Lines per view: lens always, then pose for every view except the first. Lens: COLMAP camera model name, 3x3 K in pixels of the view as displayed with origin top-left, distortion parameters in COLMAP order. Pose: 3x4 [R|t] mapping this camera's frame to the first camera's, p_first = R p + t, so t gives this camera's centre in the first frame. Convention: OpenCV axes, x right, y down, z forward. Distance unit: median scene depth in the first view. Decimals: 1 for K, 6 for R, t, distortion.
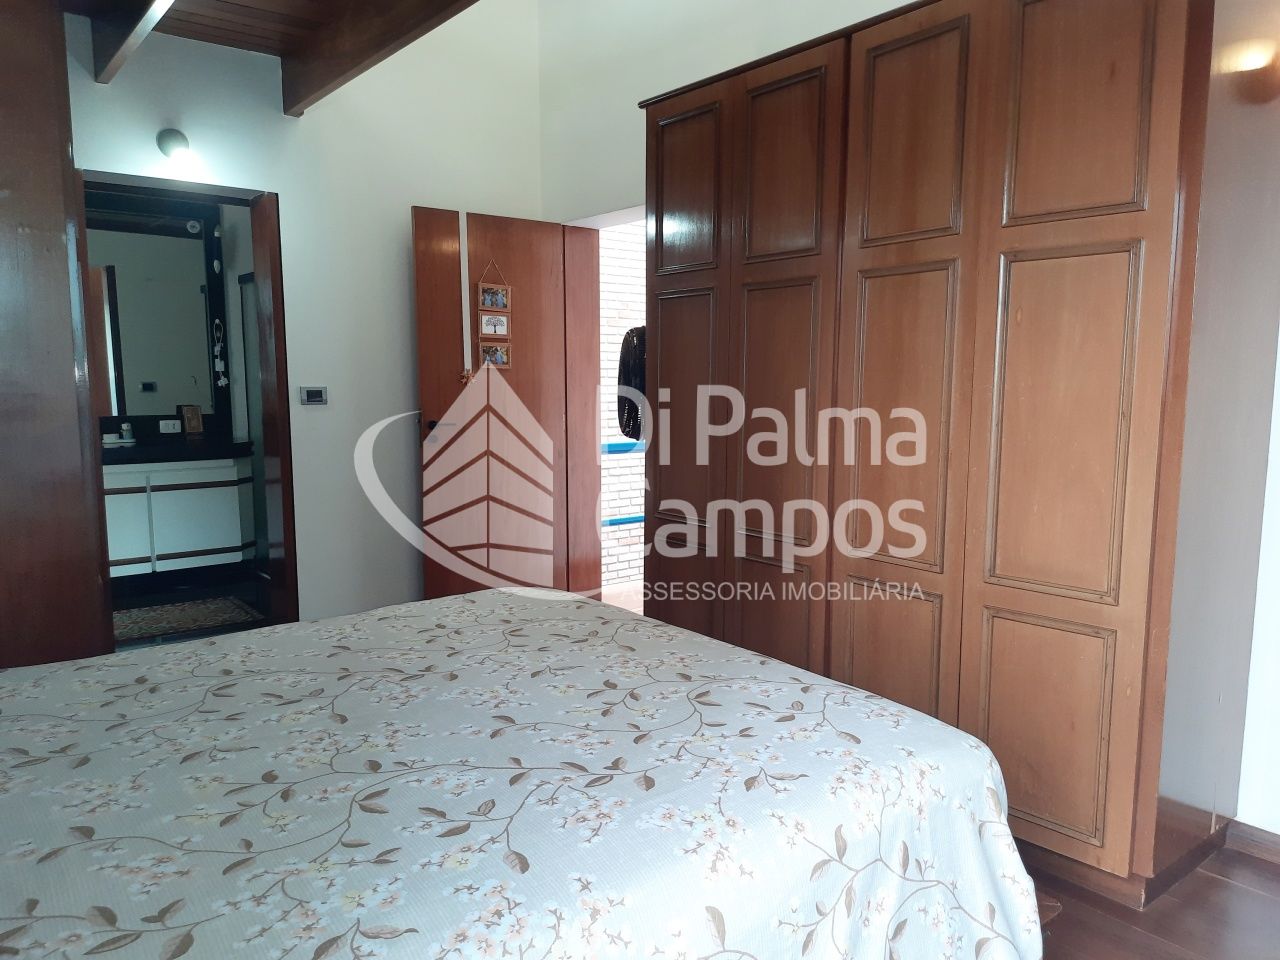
lens RADIAL K [[916.7, 0, 641.3], [0, 916.7, 485.6], [0, 0, 1]] dist [0.031582, 0.002773]
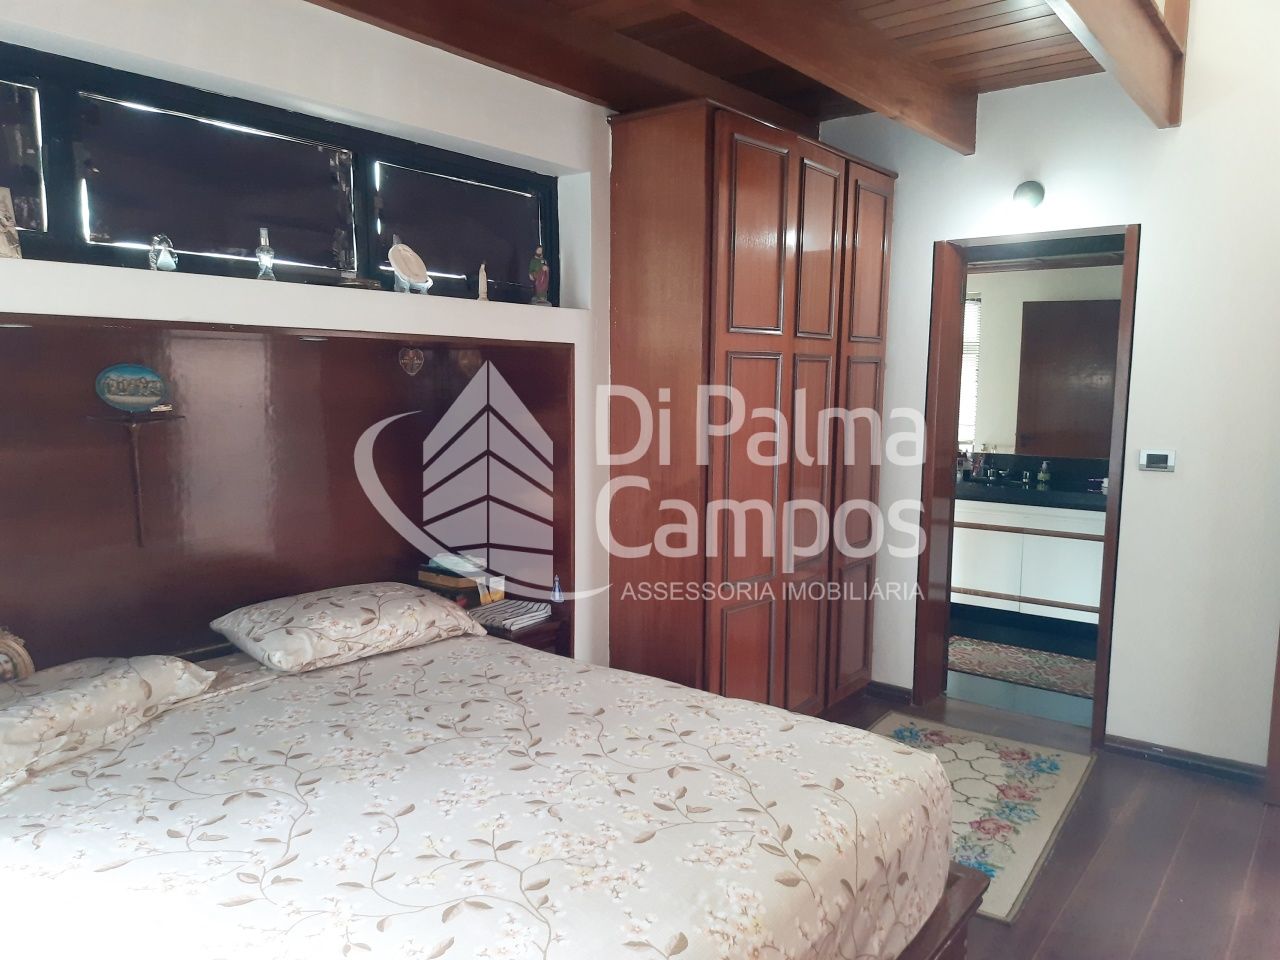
lens RADIAL K [[916.7, 0, 641.0], [0, 916.7, 481.0], [0, 0, 1]] dist [0.031582, 0.002773]
pose [[0.209501, 0.117371, -0.970739, 0.864575], [-0.098283, 0.990270, 0.098521, -0.254565], [0.972856, 0.074767, 0.218998, 0.913950]]
